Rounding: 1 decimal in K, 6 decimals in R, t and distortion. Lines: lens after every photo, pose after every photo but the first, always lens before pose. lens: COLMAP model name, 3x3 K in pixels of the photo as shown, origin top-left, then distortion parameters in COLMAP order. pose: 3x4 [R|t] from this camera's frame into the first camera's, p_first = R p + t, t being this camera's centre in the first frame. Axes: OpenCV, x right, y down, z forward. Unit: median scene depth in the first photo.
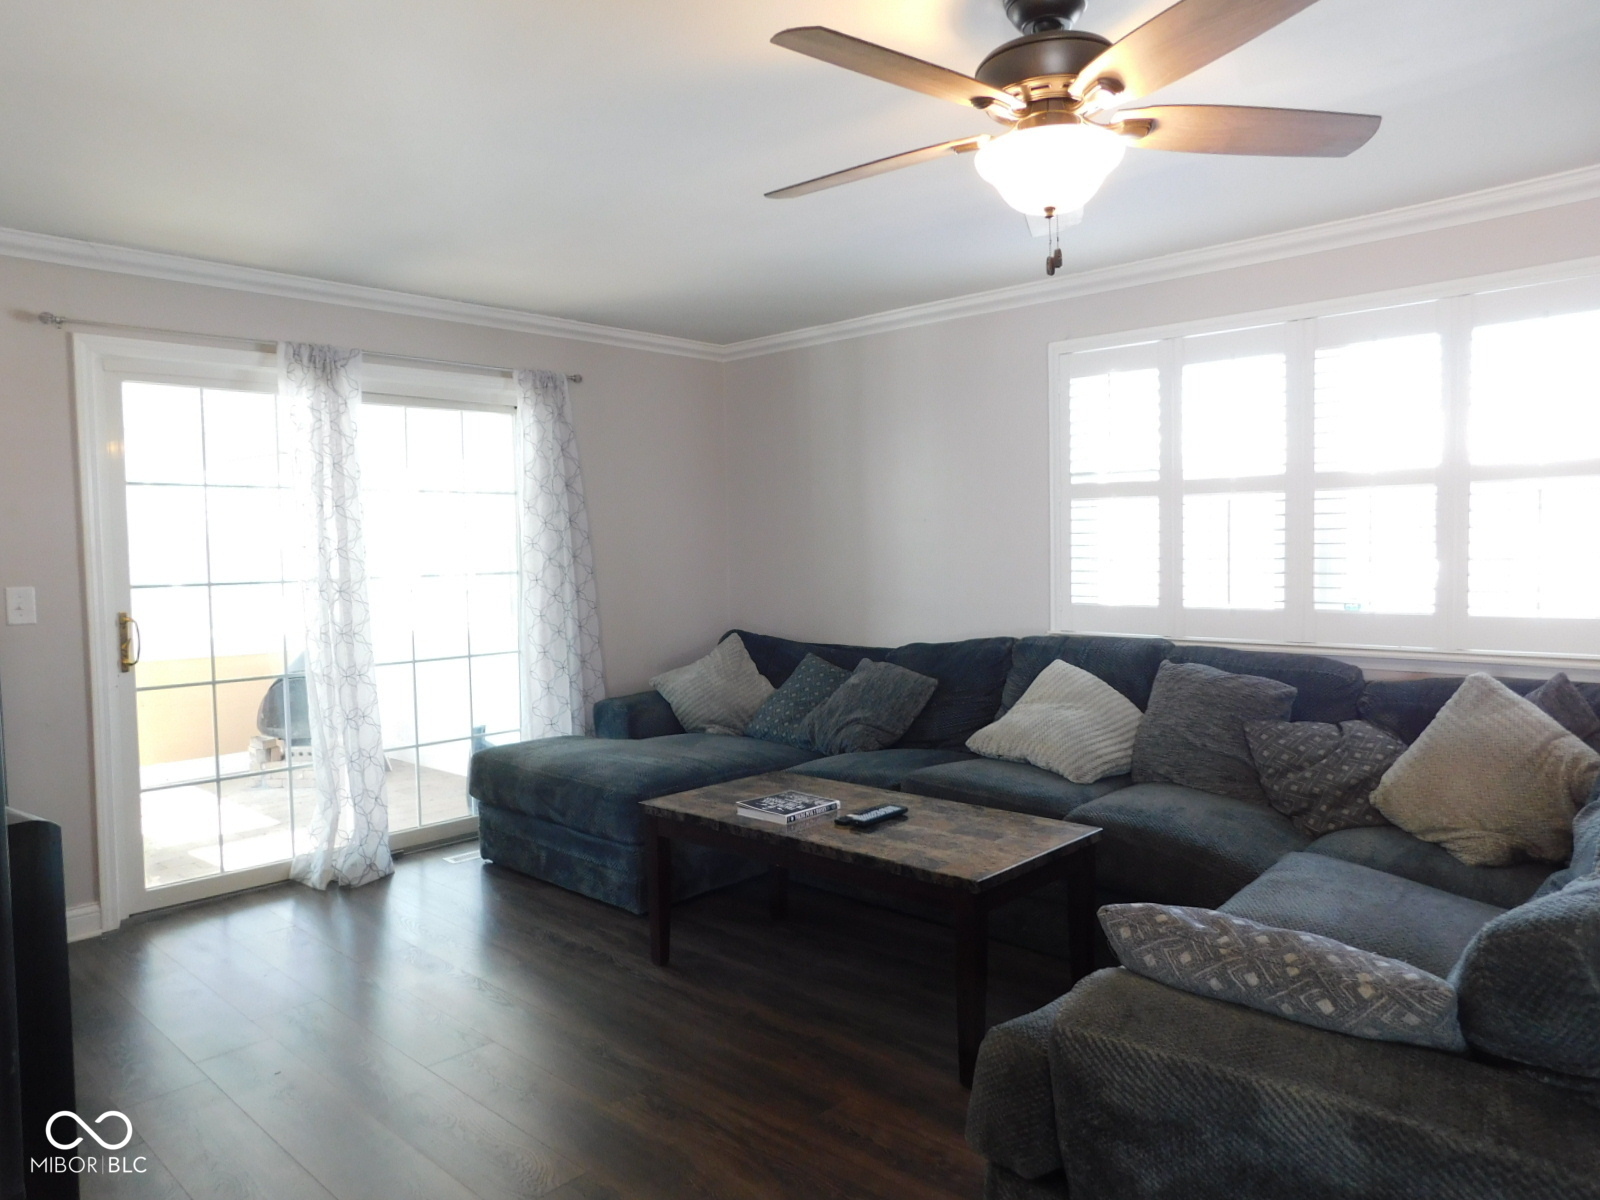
lens RADIAL K [[1060.7, 0, 803.3], [0, 1060.7, 605.4], [0, 0, 1]] dist [-0.075035, 0.068710]
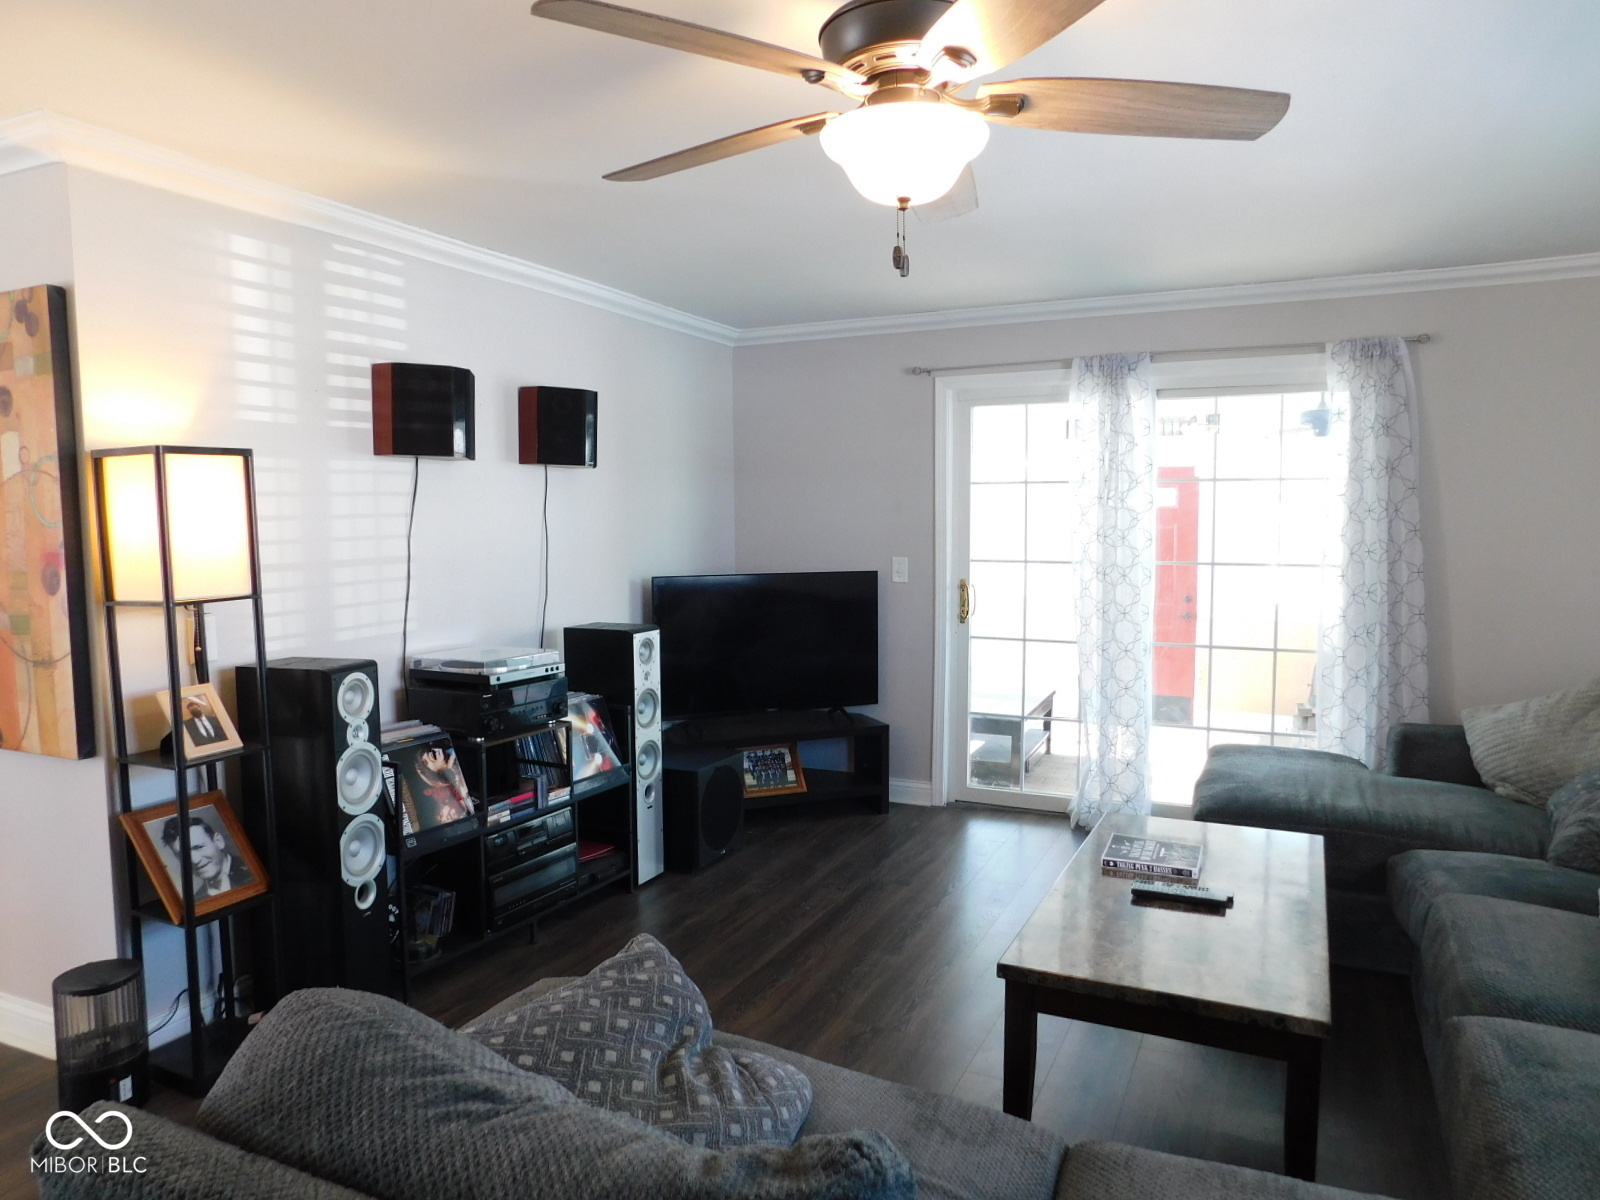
lens RADIAL K [[1064.1, 0, 795.7], [0, 1064.1, 604.2], [0, 0, 1]] dist [-0.069826, 0.040745]
pose [[0.299948, 0.101102, -0.948583, 0.547858], [-0.048729, 0.994694, 0.090609, -0.069745], [0.952710, 0.019046, 0.303283, 0.347282]]
